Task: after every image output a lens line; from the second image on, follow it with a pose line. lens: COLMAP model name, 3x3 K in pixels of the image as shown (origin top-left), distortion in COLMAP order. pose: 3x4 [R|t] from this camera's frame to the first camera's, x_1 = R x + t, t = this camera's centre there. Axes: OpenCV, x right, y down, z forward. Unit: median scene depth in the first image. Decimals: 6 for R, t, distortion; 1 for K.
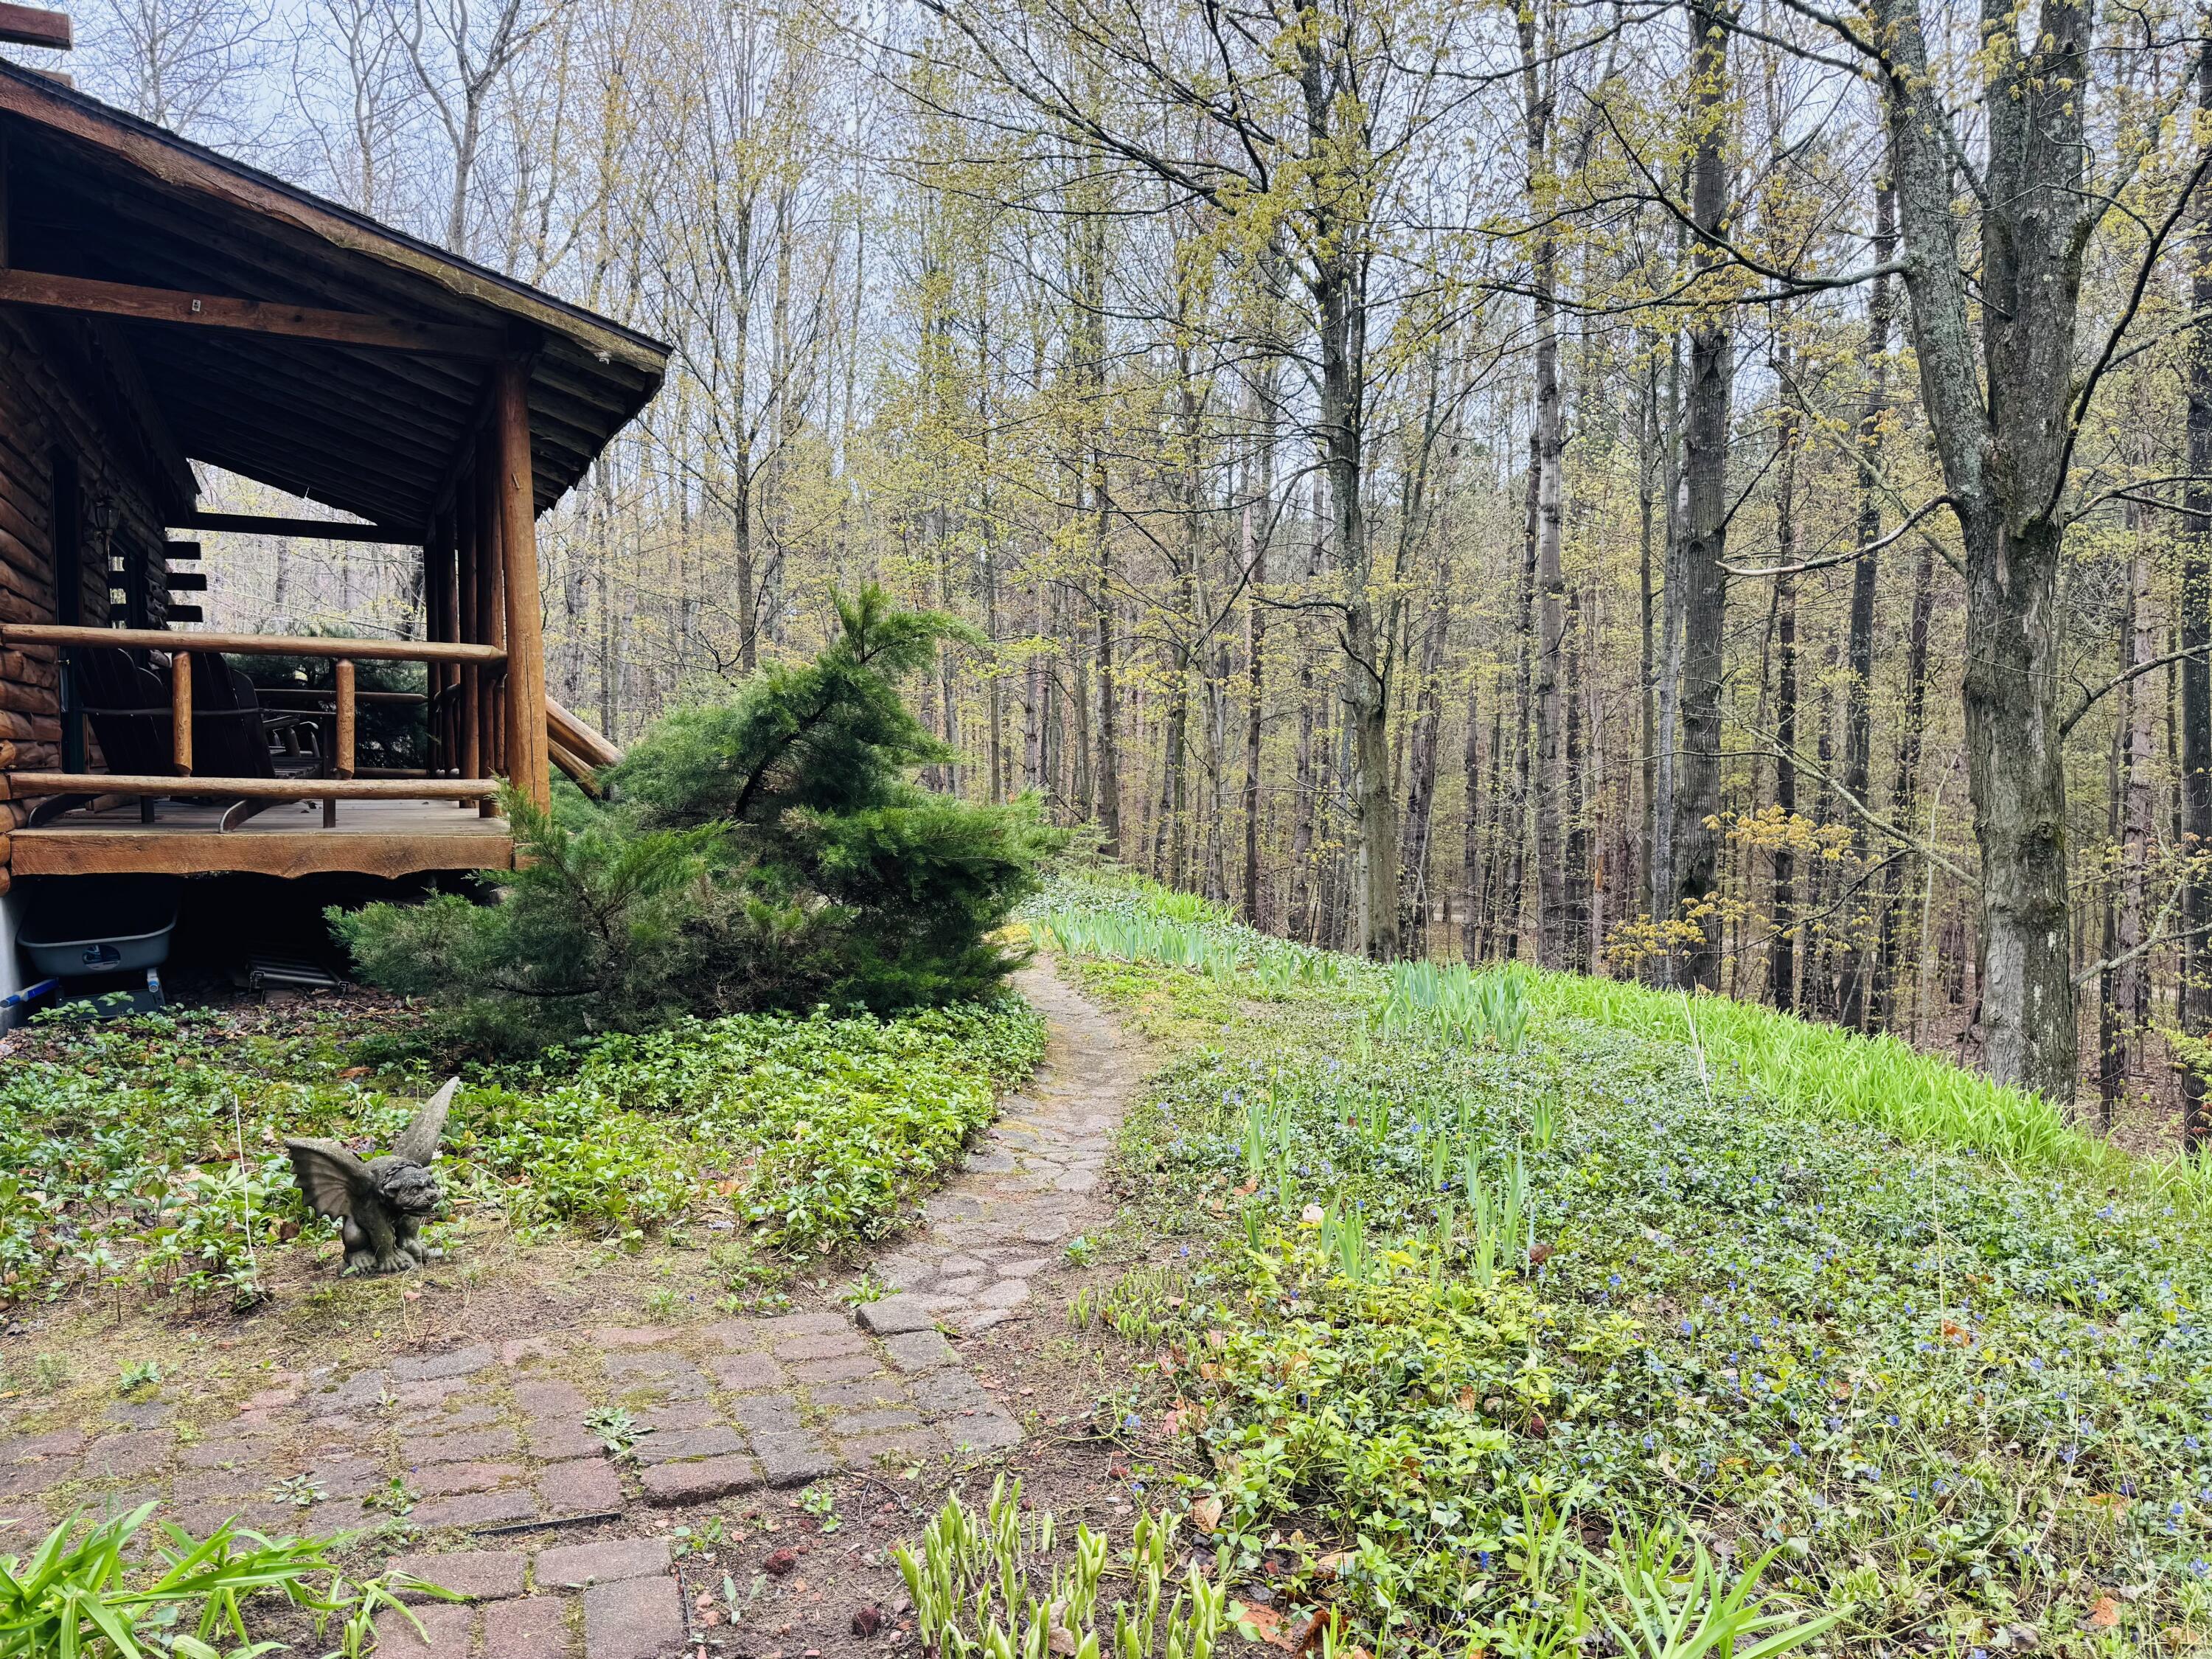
lens RADIAL K [[1584.7, 0, 1104.5], [0, 1584.7, 817.7], [0, 0, 1]] dist [0.002340, 0.000035]
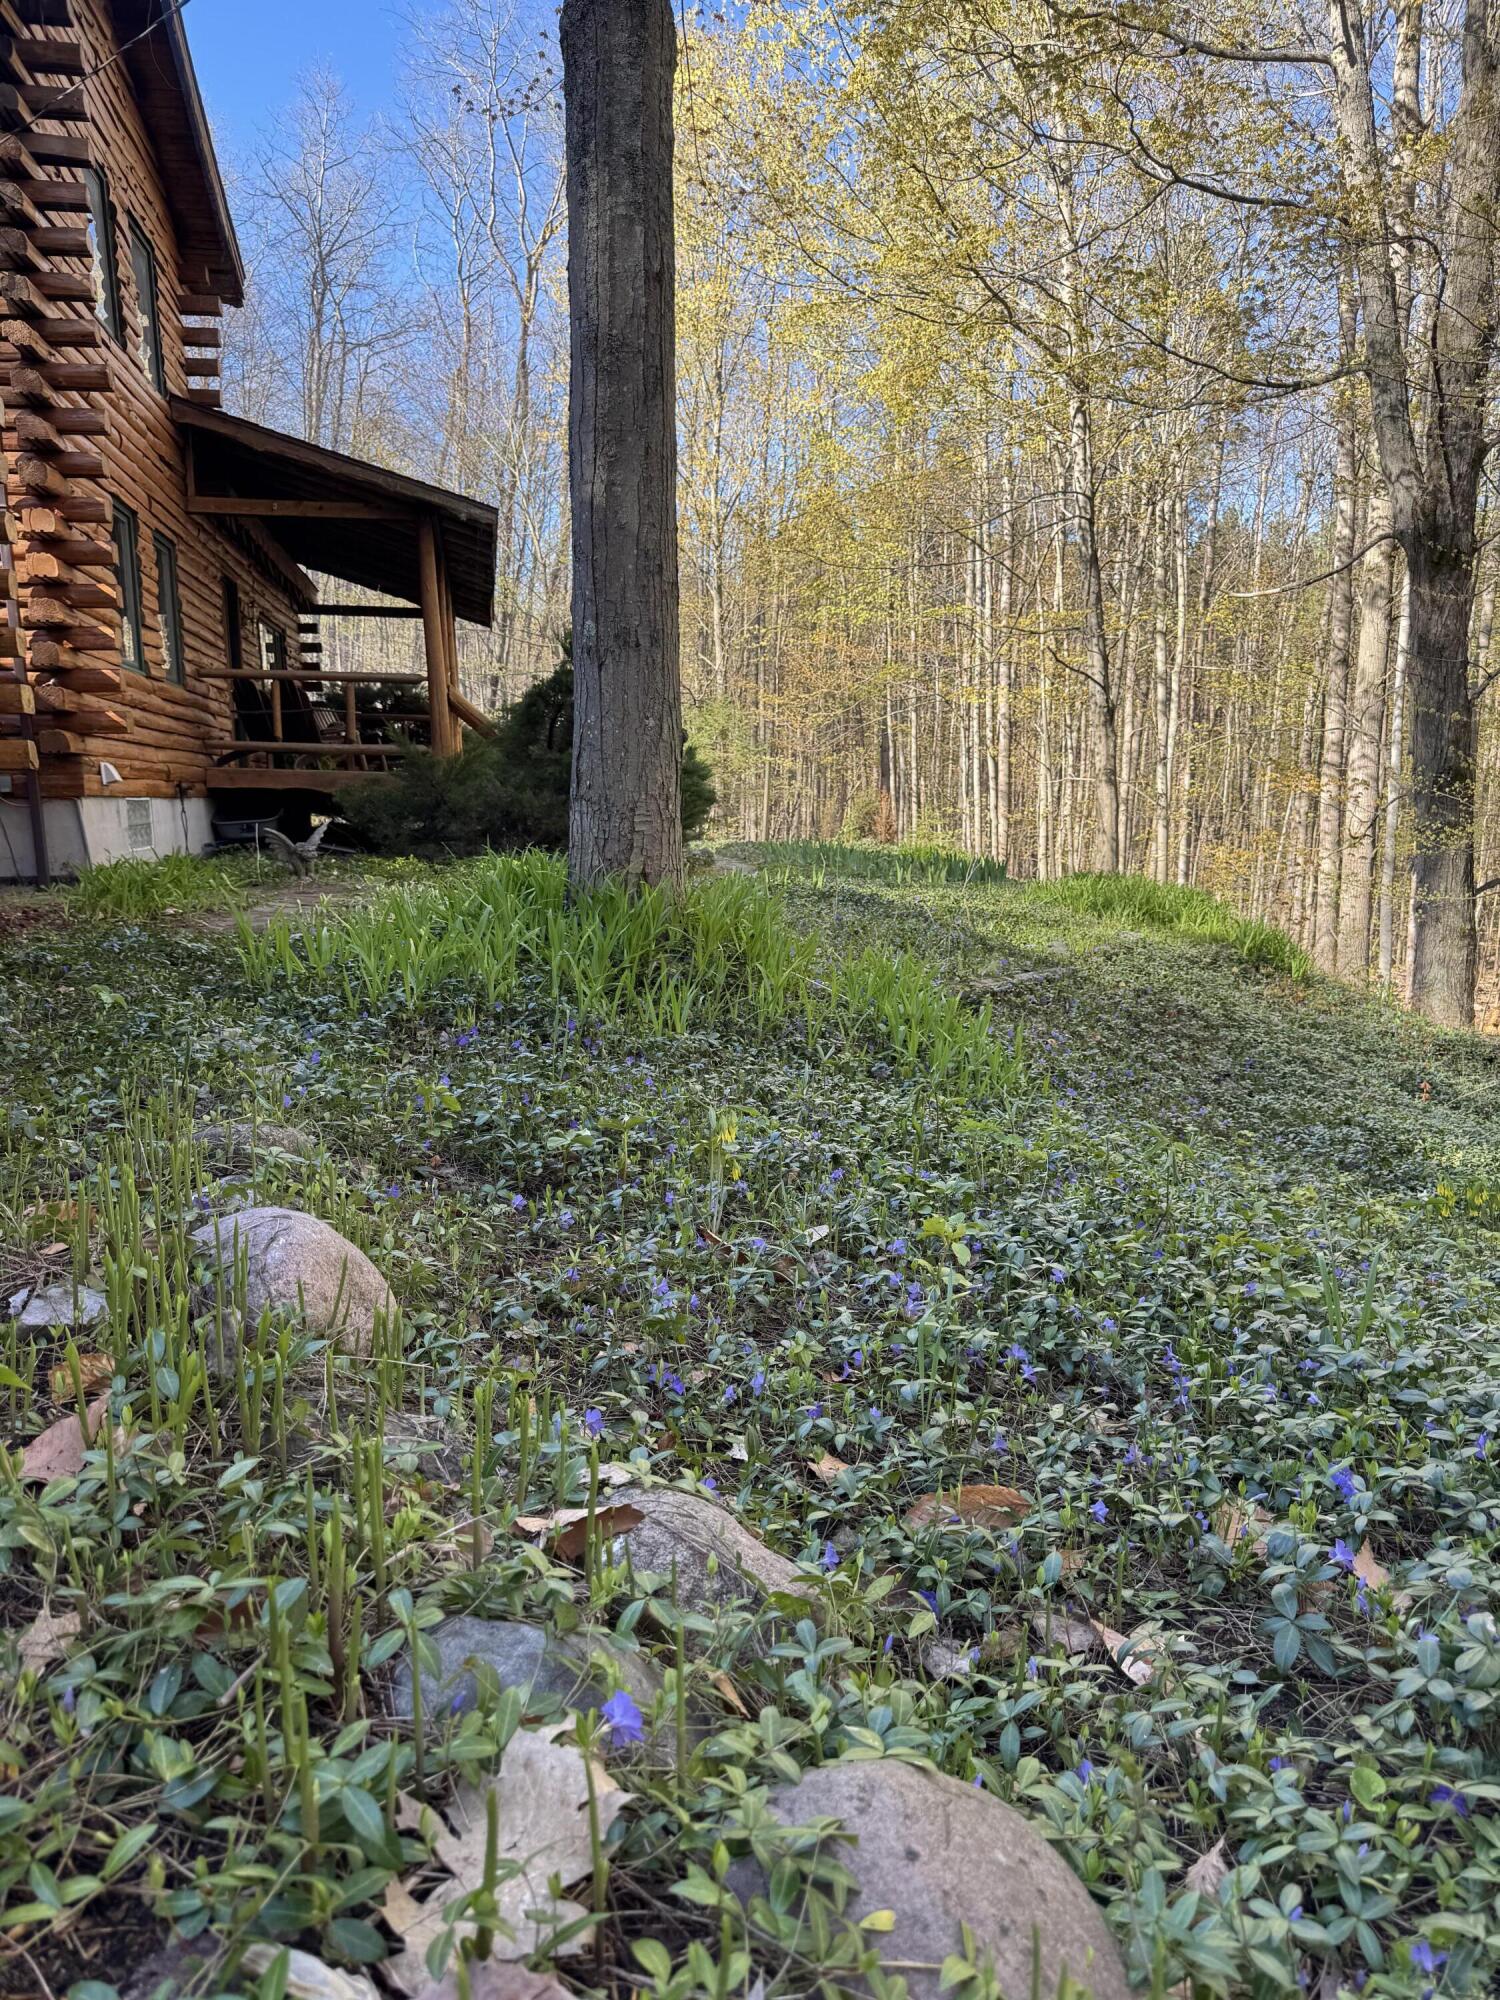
lens RADIAL K [[1432.8, 0, 749.5], [0, 1432.8, 1005.3], [0, 0, 1]] dist [0.002340, 0.000035]
pose [[0.962995, 0.029796, -0.267866, 0.419716], [-0.000493, 0.994063, 0.108804, 0.090515], [0.269517, -0.104646, 0.957293, -0.530701]]
